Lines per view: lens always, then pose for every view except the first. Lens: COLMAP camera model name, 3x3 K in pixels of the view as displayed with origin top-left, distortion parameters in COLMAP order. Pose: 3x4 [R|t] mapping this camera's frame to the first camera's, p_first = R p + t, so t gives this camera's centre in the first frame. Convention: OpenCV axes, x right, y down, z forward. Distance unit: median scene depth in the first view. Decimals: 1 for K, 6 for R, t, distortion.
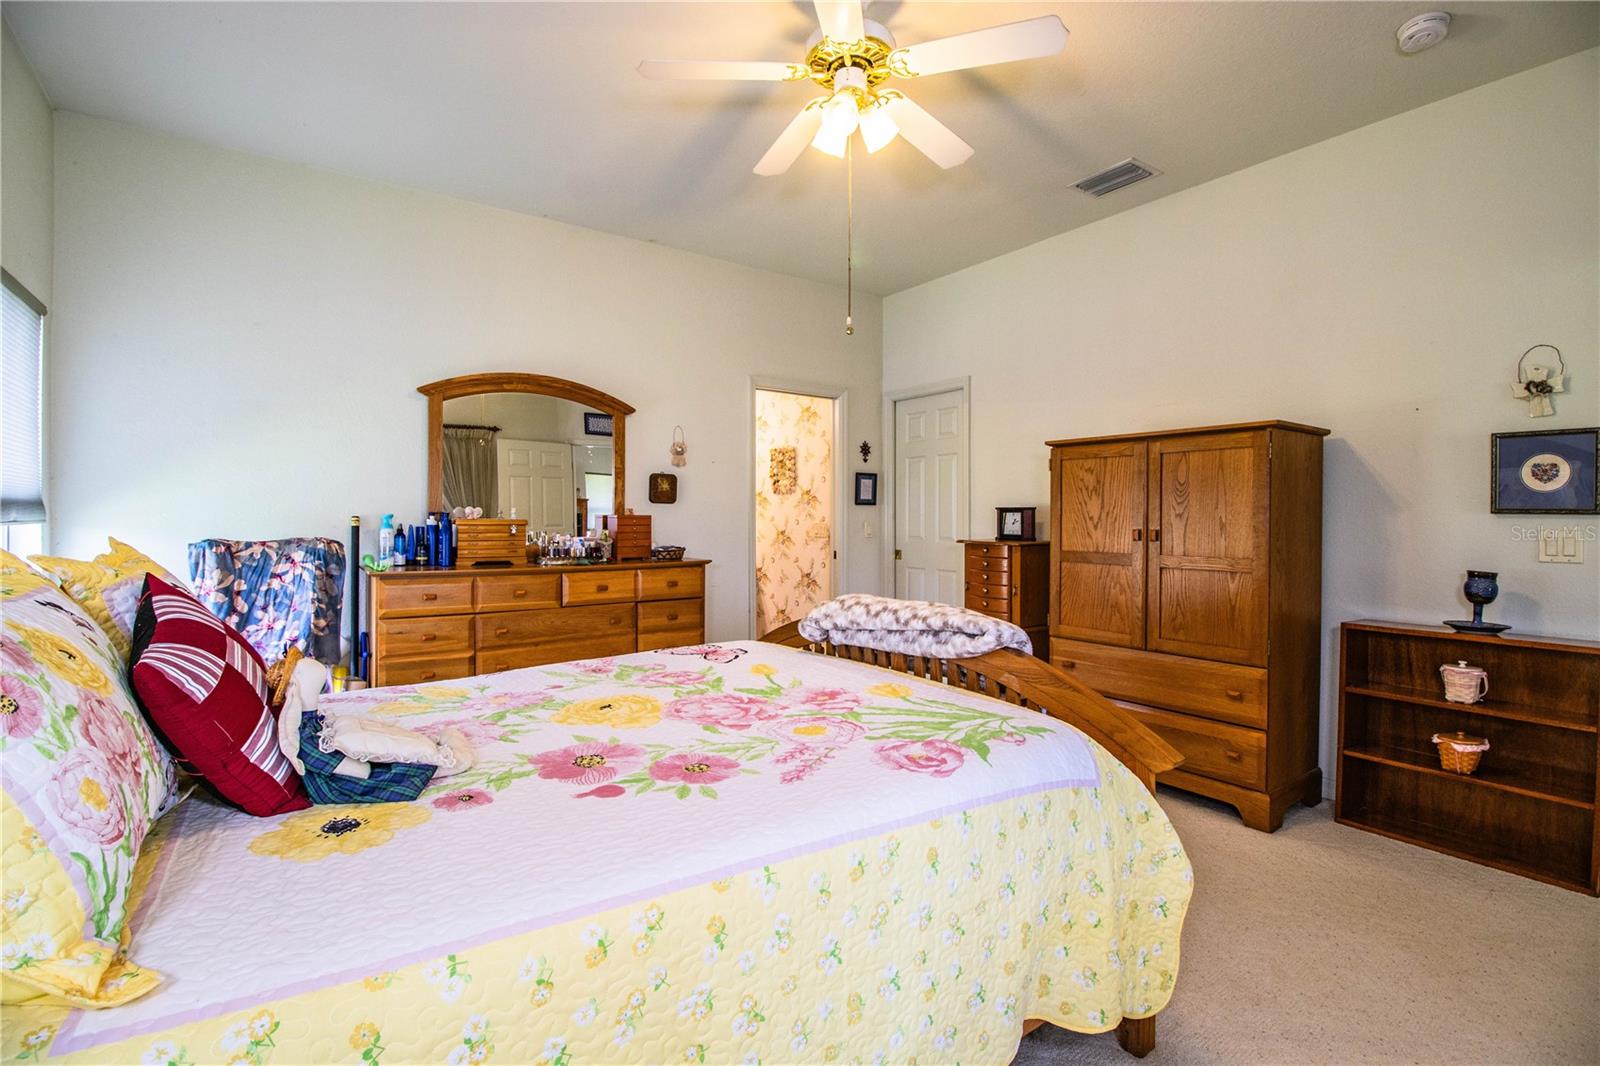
lens RADIAL K [[738.6, 0, 803.9], [0, 738.6, 531.3], [0, 0, 1]] dist [-0.010282, -0.005929]
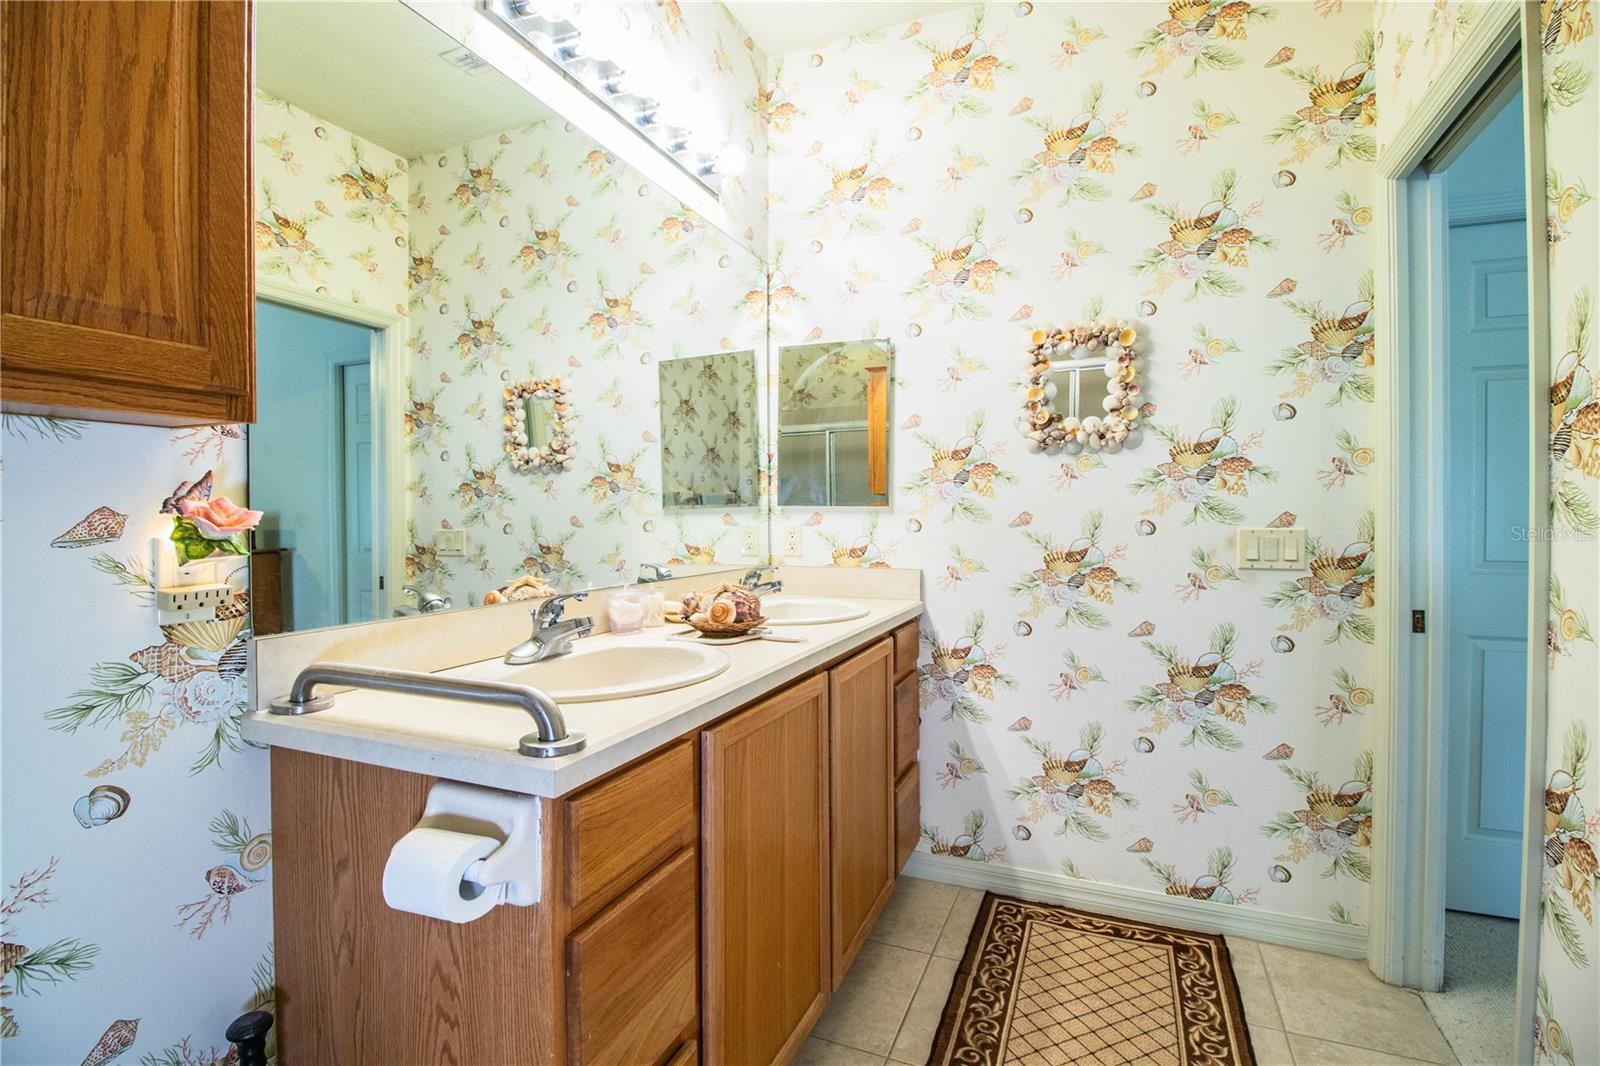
lens RADIAL K [[738.6, 0, 800.3], [0, 738.6, 527.9], [0, 0, 1]] dist [-0.010282, -0.005929]
pose [[0.857039, -0.009476, 0.515164, -0.350901], [0.012945, 0.999911, -0.003145, -0.013339], [-0.515089, 0.009364, 0.857086, 0.773227]]
